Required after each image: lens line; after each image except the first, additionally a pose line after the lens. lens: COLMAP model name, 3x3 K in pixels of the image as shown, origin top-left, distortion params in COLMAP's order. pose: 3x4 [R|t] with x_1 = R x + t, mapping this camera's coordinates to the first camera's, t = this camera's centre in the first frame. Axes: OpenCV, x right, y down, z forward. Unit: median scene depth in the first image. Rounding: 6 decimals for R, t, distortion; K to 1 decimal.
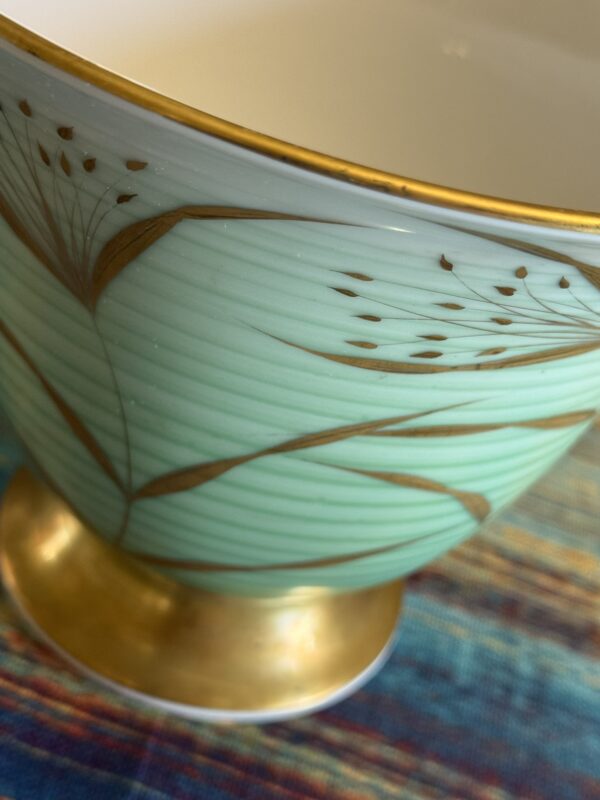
lens RADIAL K [[1437.1, 0, 300.0], [0, 1437.1, 400.0], [0, 0, 1]] dist [0.245915, -0.034307]
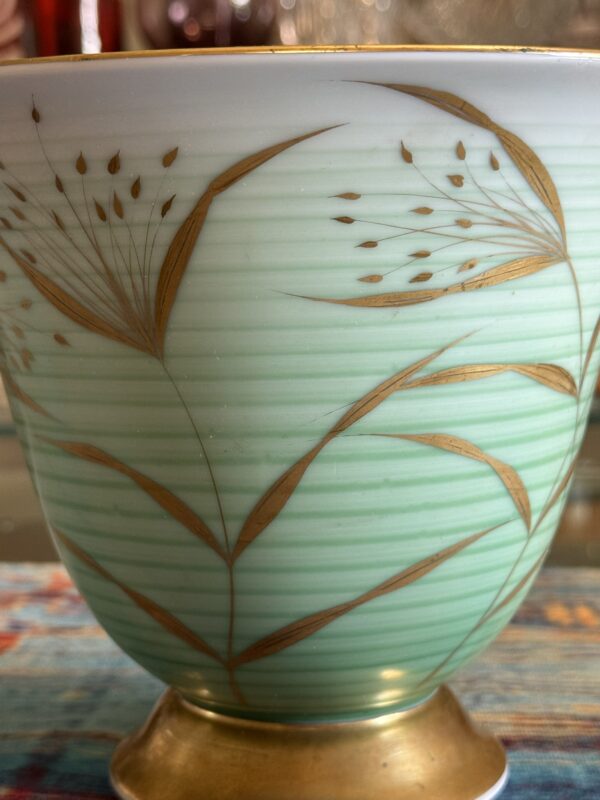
lens RADIAL K [[1437.1, 0, 300.0], [0, 1437.1, 400.0], [0, 0, 1]] dist [0.245915, -0.034307]
pose [[0.947236, -0.292822, 0.130385, -0.218490], [0.318738, 0.817423, -0.479818, 0.653775], [0.033922, 0.496059, 0.867626, -0.070309]]
